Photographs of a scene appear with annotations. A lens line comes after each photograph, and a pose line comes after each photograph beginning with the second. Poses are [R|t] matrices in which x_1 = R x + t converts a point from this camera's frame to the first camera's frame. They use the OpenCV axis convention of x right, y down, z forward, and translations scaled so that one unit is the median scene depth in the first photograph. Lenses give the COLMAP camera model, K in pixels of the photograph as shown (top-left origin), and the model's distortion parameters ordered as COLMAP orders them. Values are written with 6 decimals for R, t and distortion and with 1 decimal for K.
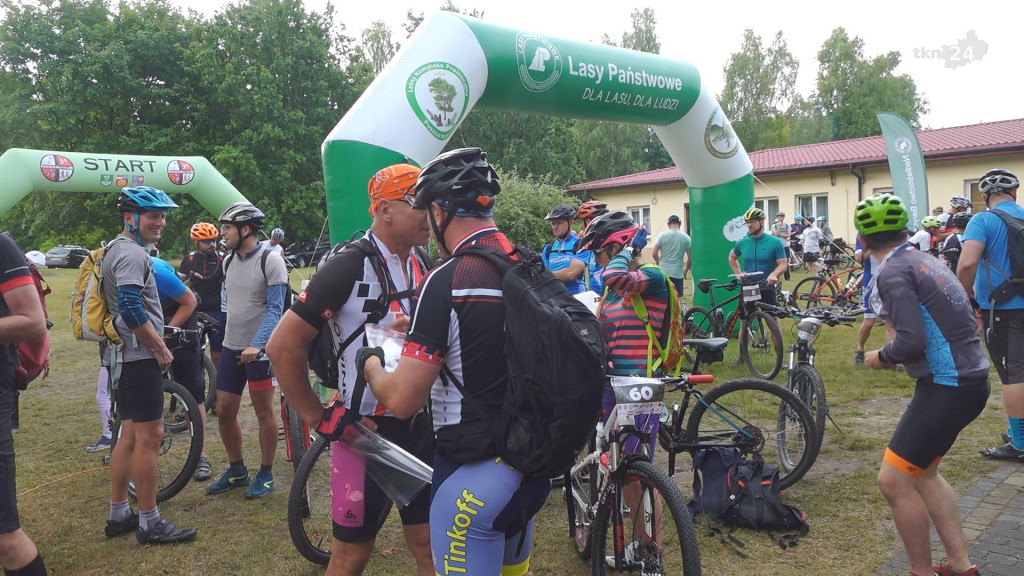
lens RADIAL K [[833.8, 0, 512.5], [0, 833.8, 290.1], [0, 0, 1]] dist [0.004421, -0.004337]
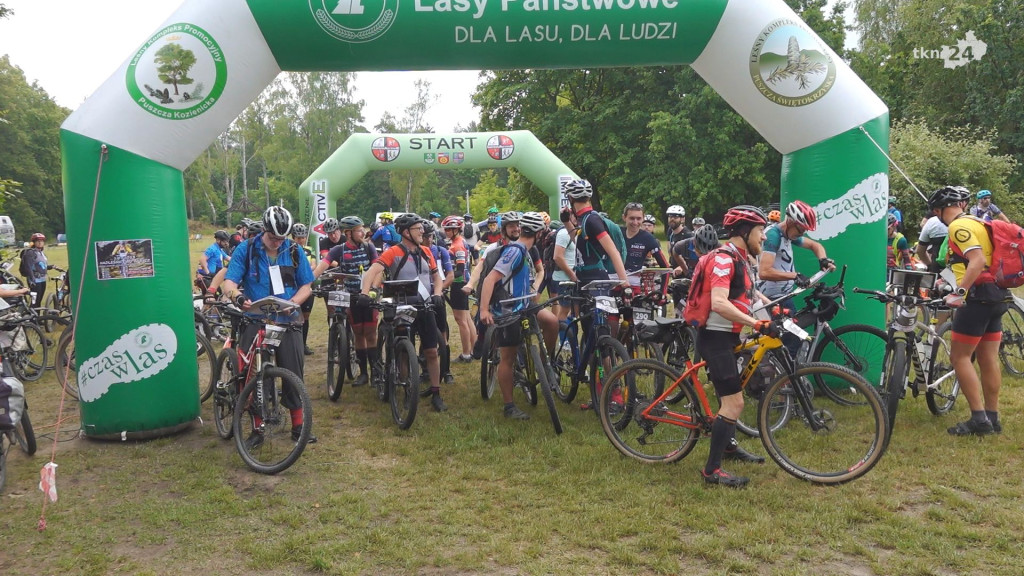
lens RADIAL K [[833.8, 0, 517.1], [0, 833.8, 283.7], [0, 0, 1]] dist [0.004421, -0.004337]
pose [[0.794564, 0.058019, -0.604402, 0.269417], [-0.034788, 0.998139, 0.050081, -0.028764], [0.606183, -0.018767, 0.795103, 0.217604]]
